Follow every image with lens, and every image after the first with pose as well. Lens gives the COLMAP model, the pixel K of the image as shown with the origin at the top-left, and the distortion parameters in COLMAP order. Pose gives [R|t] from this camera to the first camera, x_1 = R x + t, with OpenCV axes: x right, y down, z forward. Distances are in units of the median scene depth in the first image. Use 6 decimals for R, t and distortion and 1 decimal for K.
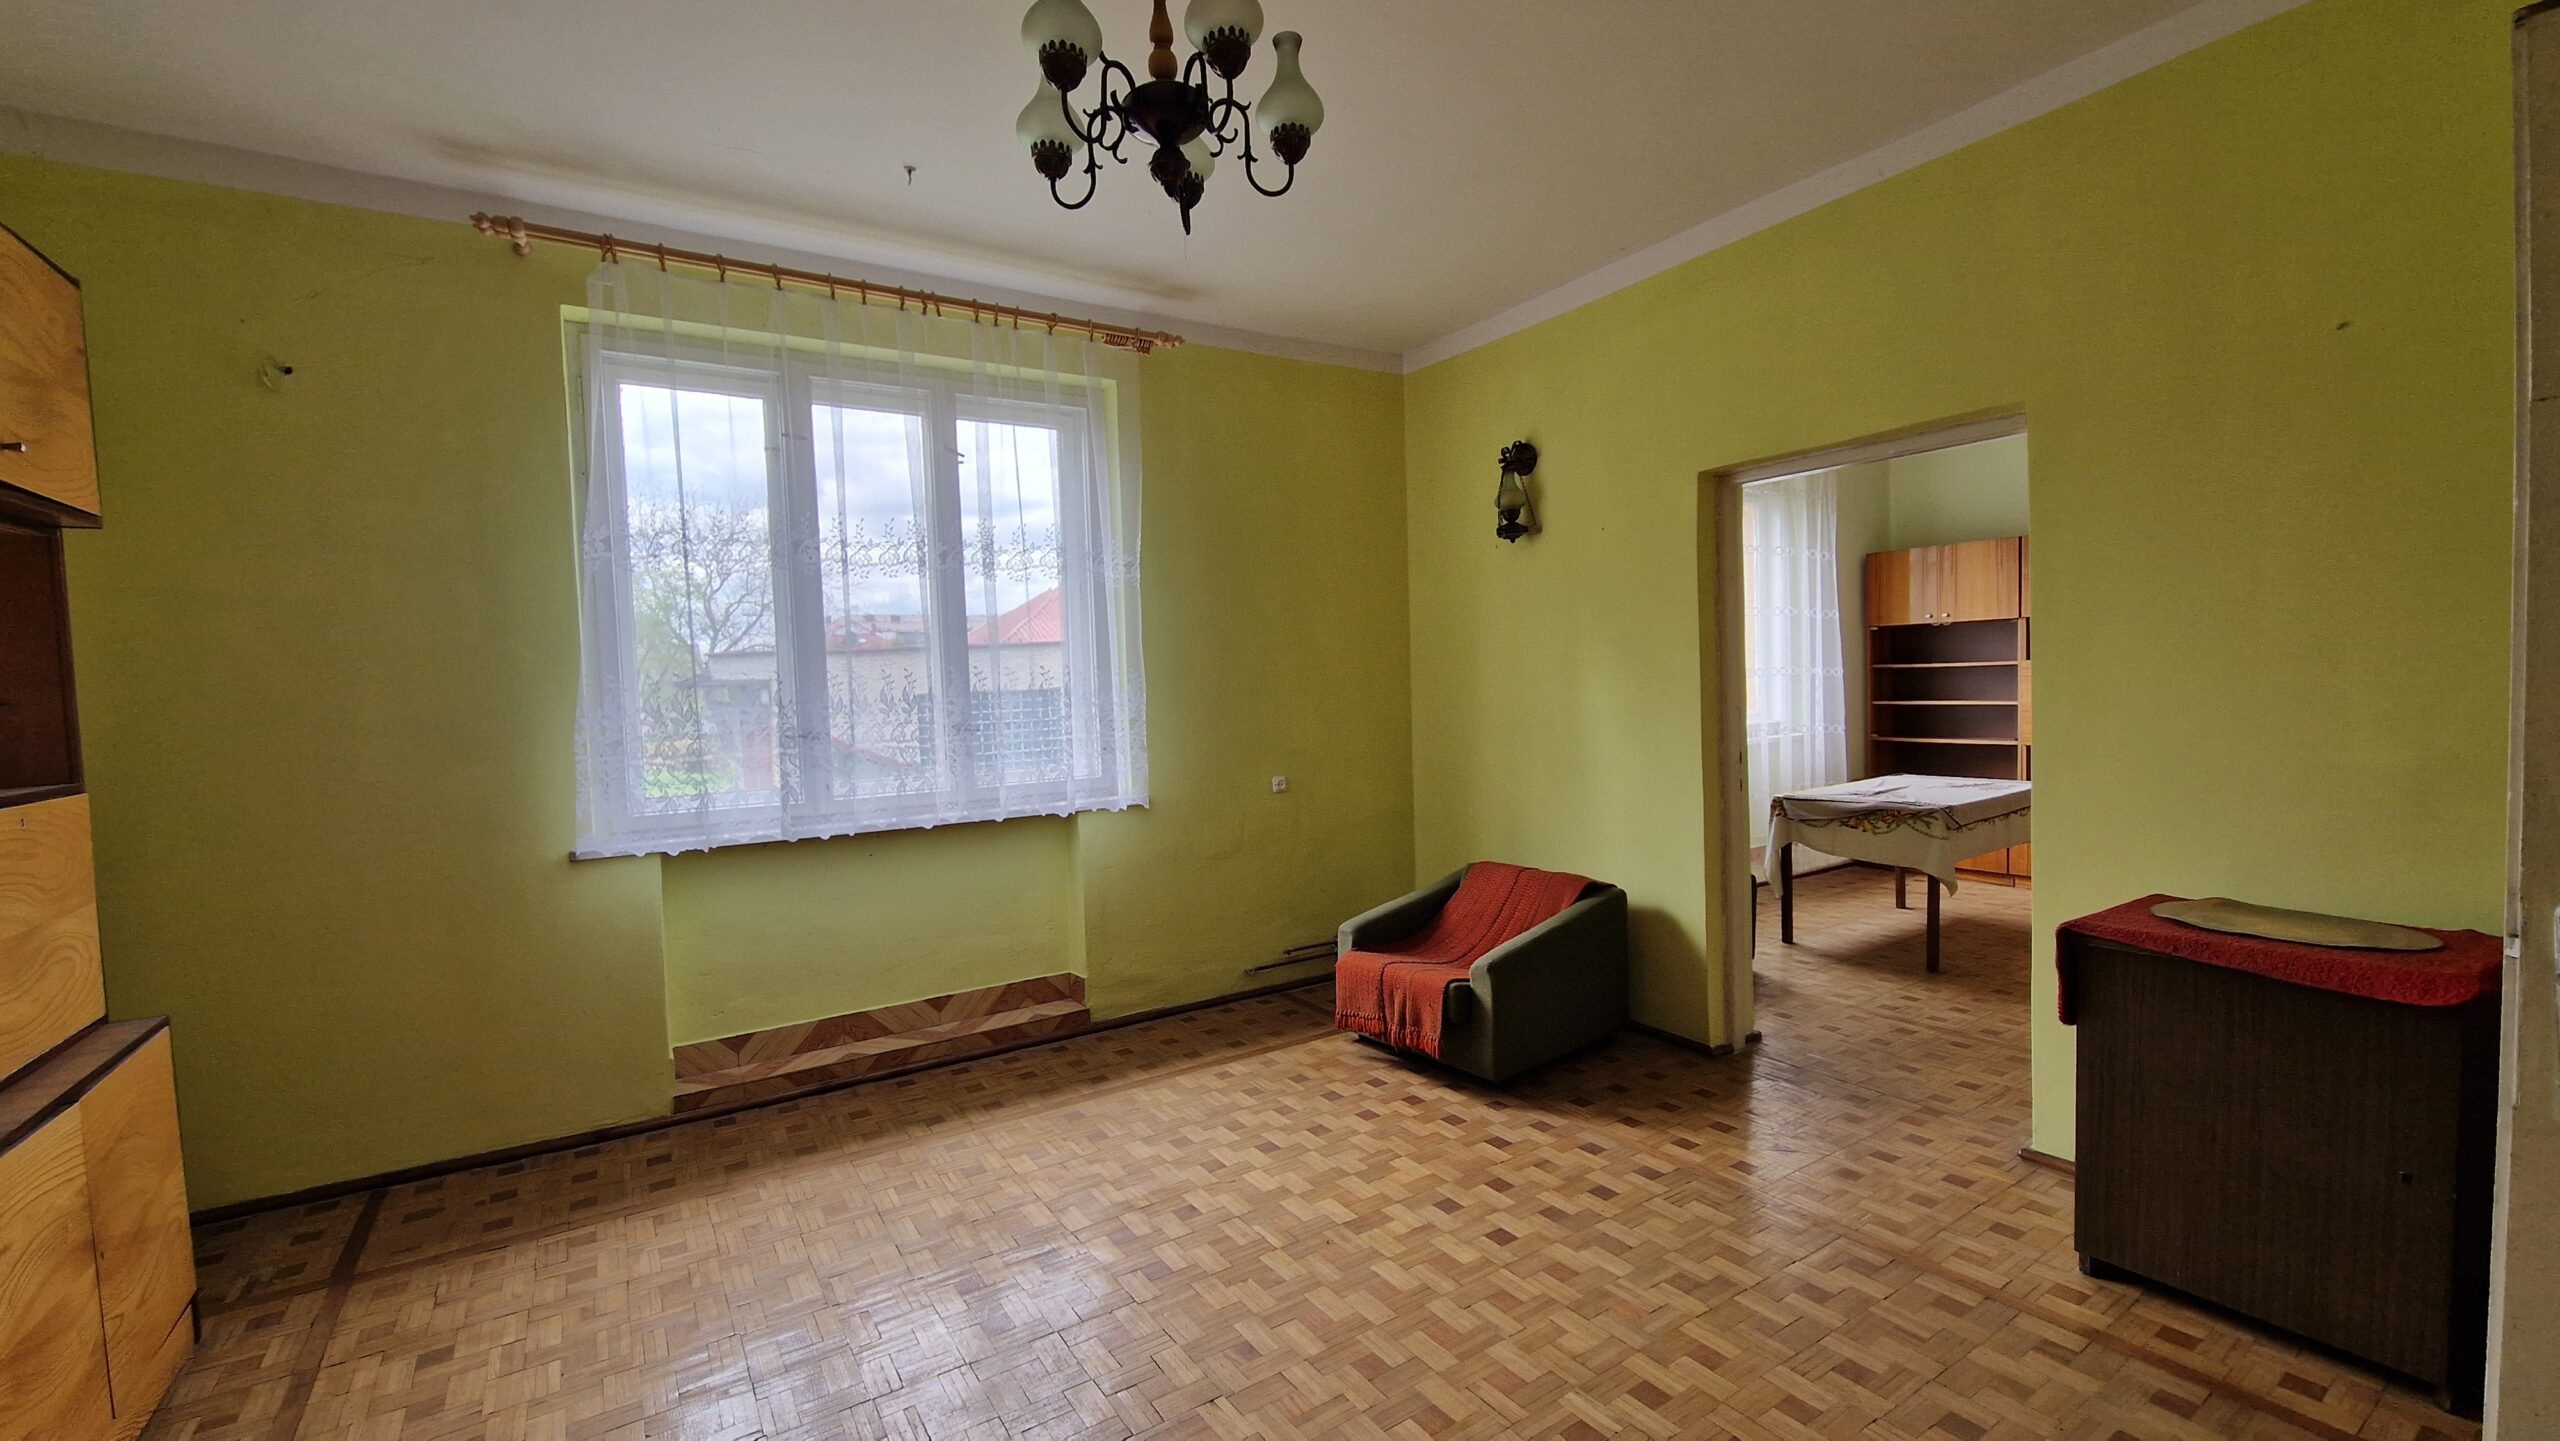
lens RADIAL K [[1042.3, 0, 1277.4], [0, 1042.3, 733.5], [0, 0, 1]] dist [-0.004251, -0.002219]
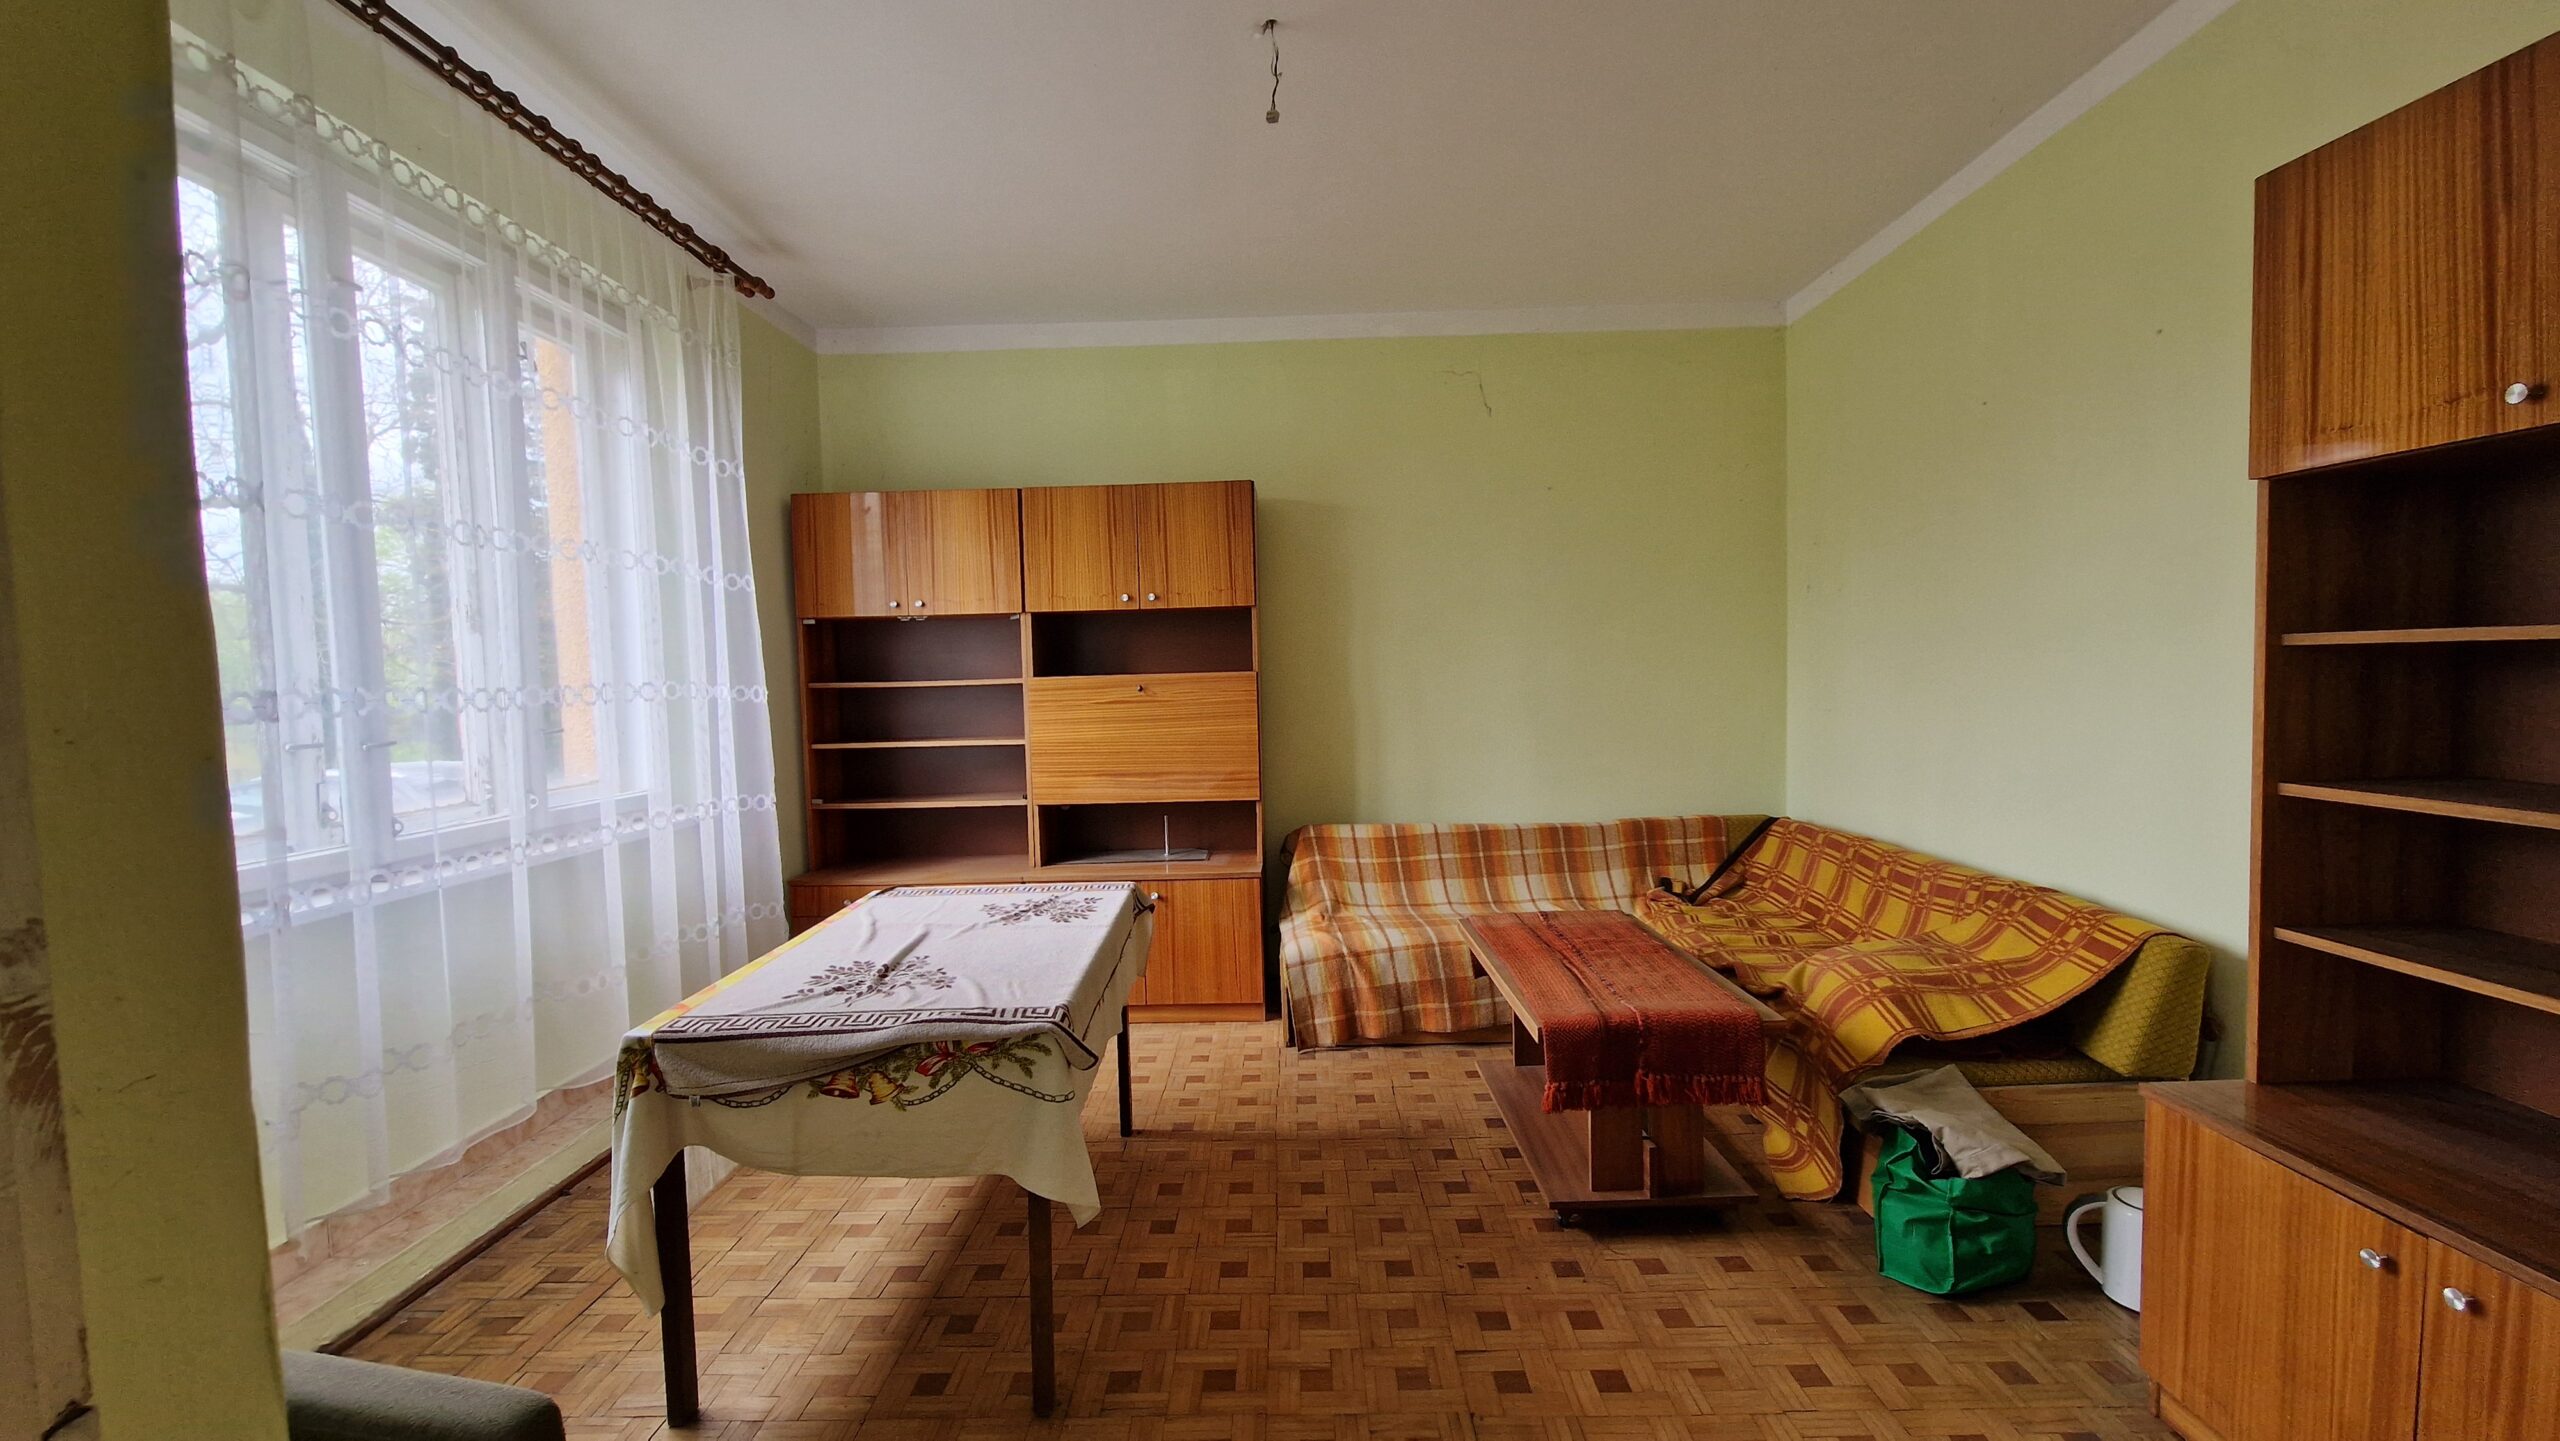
lens RADIAL K [[1042.3, 0, 1267.0], [0, 1042.3, 729.5], [0, 0, 1]] dist [-0.004251, -0.002219]
pose [[0.562098, -0.023686, 0.826732, 0.250318], [0.048013, 0.998839, -0.004027, -0.026834], [-0.825676, 0.041958, 0.562582, 0.498374]]
